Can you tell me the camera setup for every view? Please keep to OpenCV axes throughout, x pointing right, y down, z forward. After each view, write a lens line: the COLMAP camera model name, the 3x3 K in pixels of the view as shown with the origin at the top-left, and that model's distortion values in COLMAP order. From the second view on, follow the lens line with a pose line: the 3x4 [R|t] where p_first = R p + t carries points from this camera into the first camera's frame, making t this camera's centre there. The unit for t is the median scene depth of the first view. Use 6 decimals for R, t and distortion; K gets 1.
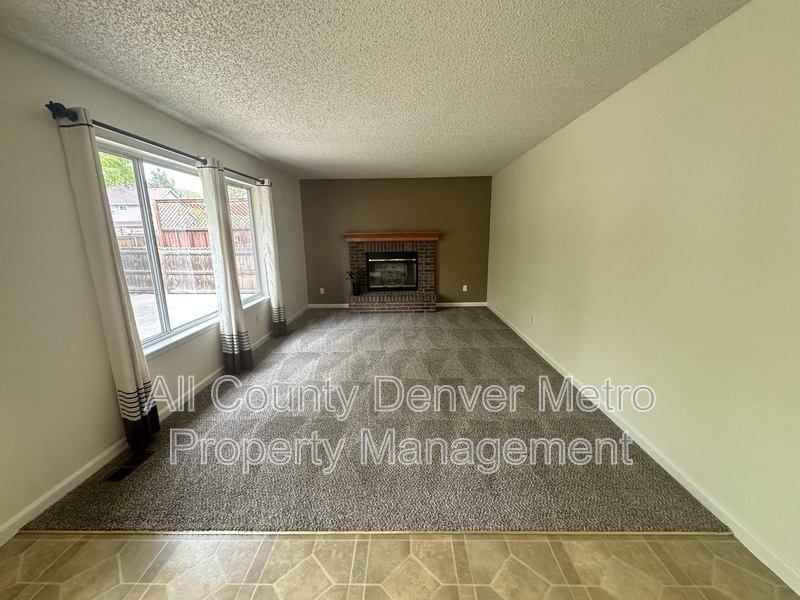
lens RADIAL K [[316.3, 0, 400.0], [0, 316.3, 300.0], [0, 0, 1]] dist [-0.001452, -0.000077]
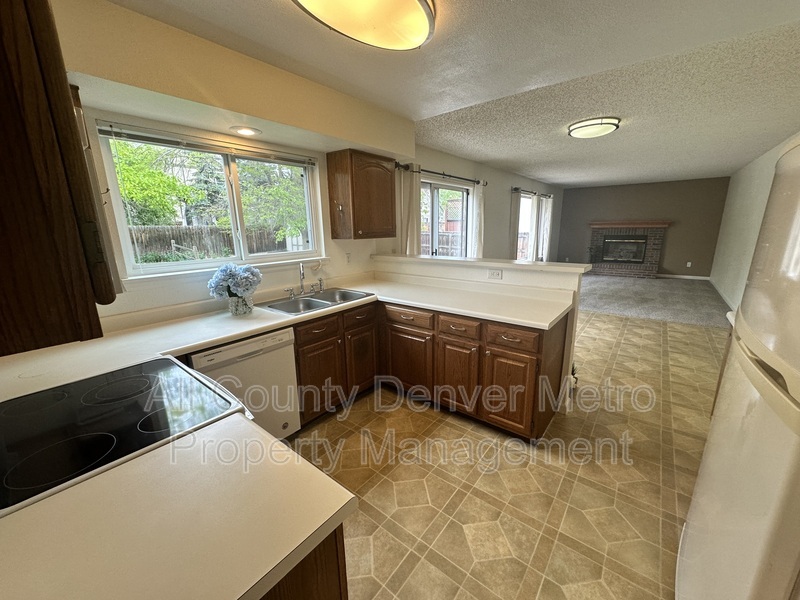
lens RADIAL K [[316.3, 0, 400.0], [0, 316.3, 300.0], [0, 0, 1]] dist [-0.001452, -0.000077]
pose [[0.783059, 0.142908, -0.605306, 0.087016], [-0.125486, 0.989531, 0.071285, 0.173072], [0.609157, 0.020137, 0.792794, -0.792861]]
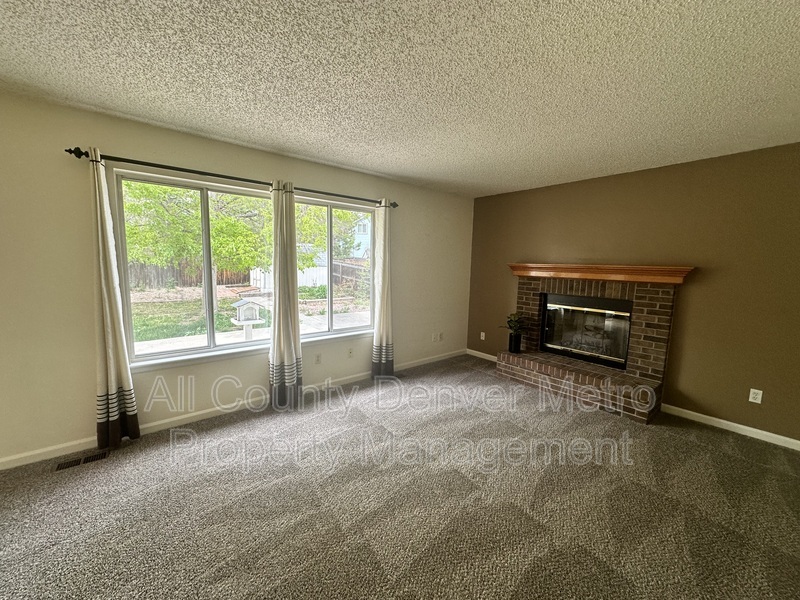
lens RADIAL K [[316.3, 0, 400.0], [0, 316.3, 300.0], [0, 0, 1]] dist [-0.001452, -0.000077]
pose [[0.646892, 0.117748, -0.753436, 0.213008], [-0.187948, 0.982147, -0.007880, -0.076123], [0.739058, 0.146704, 0.657474, 0.348880]]
